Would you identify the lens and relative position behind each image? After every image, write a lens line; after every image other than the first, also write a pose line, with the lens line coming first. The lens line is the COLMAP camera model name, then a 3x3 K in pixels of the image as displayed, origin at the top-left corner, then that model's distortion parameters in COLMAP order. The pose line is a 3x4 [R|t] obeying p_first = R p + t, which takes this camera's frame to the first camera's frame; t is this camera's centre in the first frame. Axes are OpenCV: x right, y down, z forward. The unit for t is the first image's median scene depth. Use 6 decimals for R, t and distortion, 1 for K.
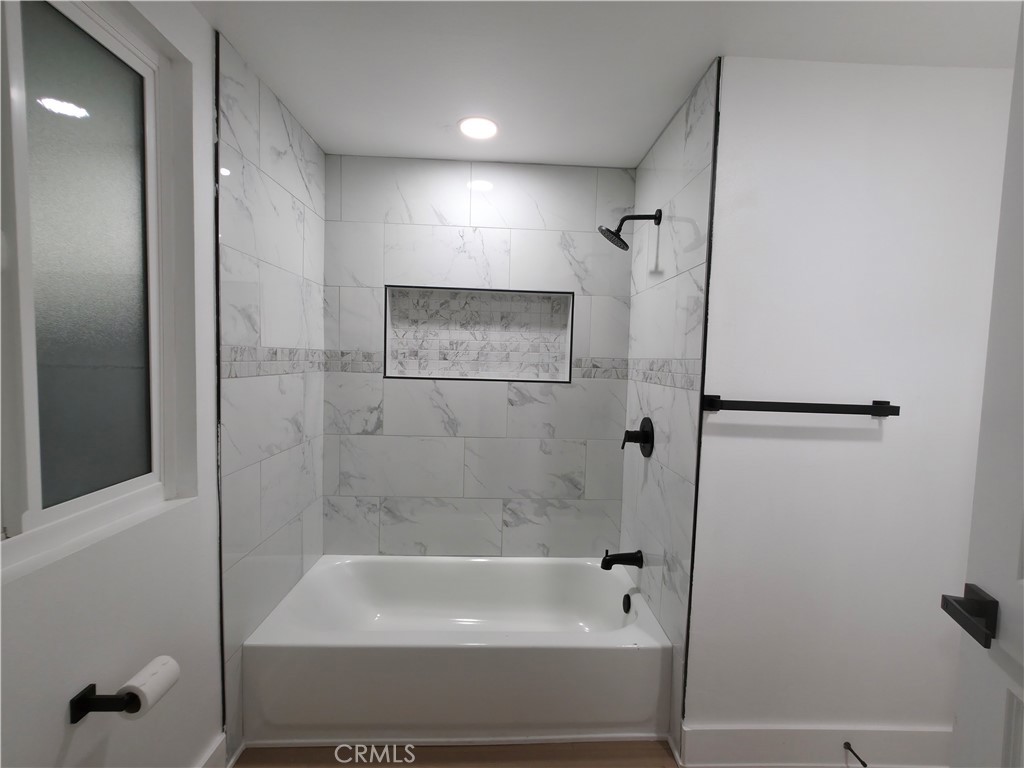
lens RADIAL K [[474.8, 0, 515.1], [0, 474.8, 384.6], [0, 0, 1]] dist [-0.003754, 0.000787]
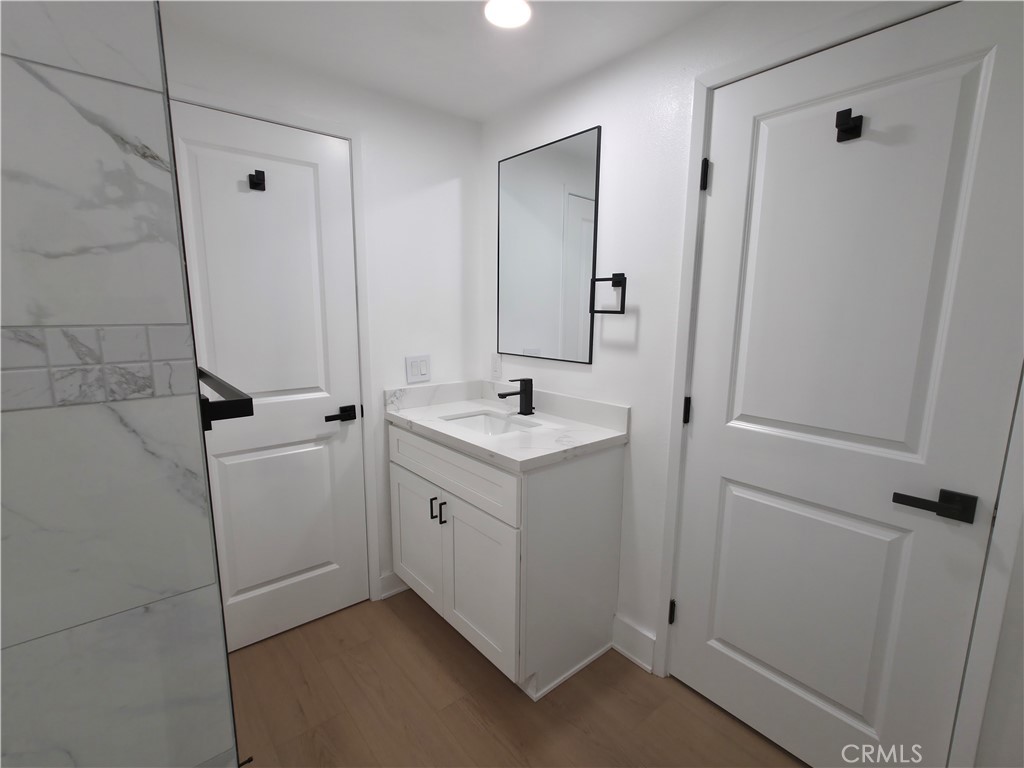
lens RADIAL K [[474.8, 0, 513.3], [0, 474.8, 388.3], [0, 0, 1]] dist [-0.003754, 0.000787]
pose [[-0.612011, -0.166179, 0.773193, -0.105190], [0.017838, 0.974525, 0.223570, -0.058577], [-0.790648, 0.150620, -0.593455, 0.677781]]
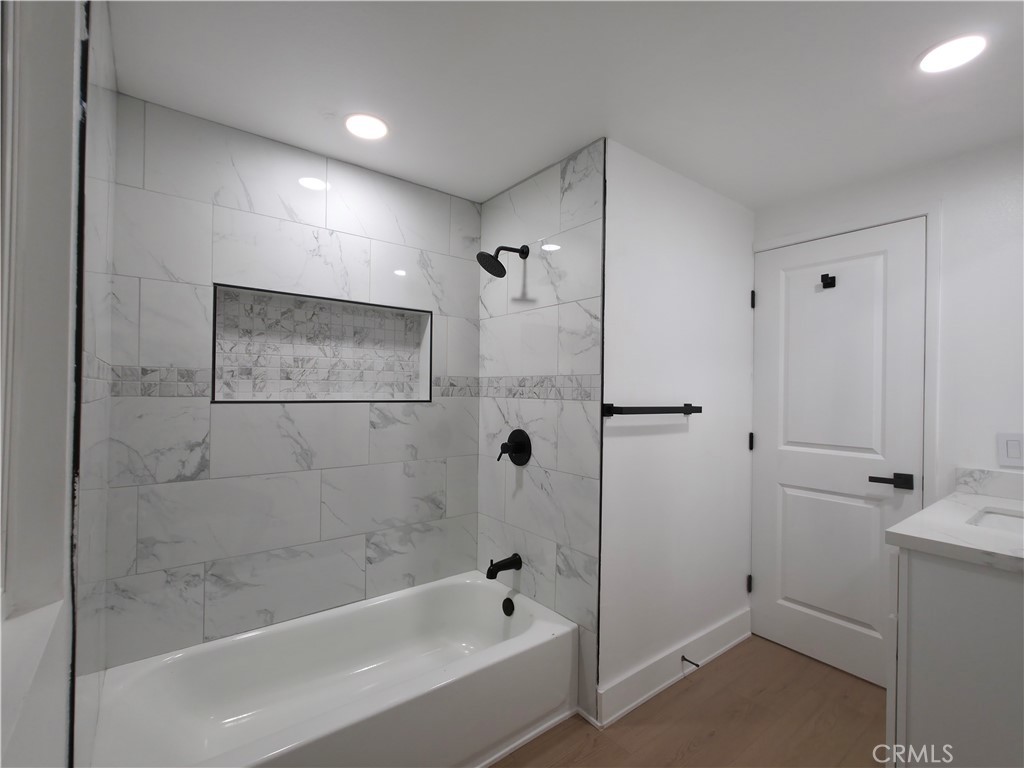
lens RADIAL K [[474.8, 0, 513.8], [0, 474.8, 383.9], [0, 0, 1]] dist [-0.003754, 0.000787]
pose [[0.808222, -0.010733, 0.588781, -0.332518], [0.043049, 0.998236, -0.040897, 0.007202], [-0.587303, 0.058400, 0.807258, 0.096605]]
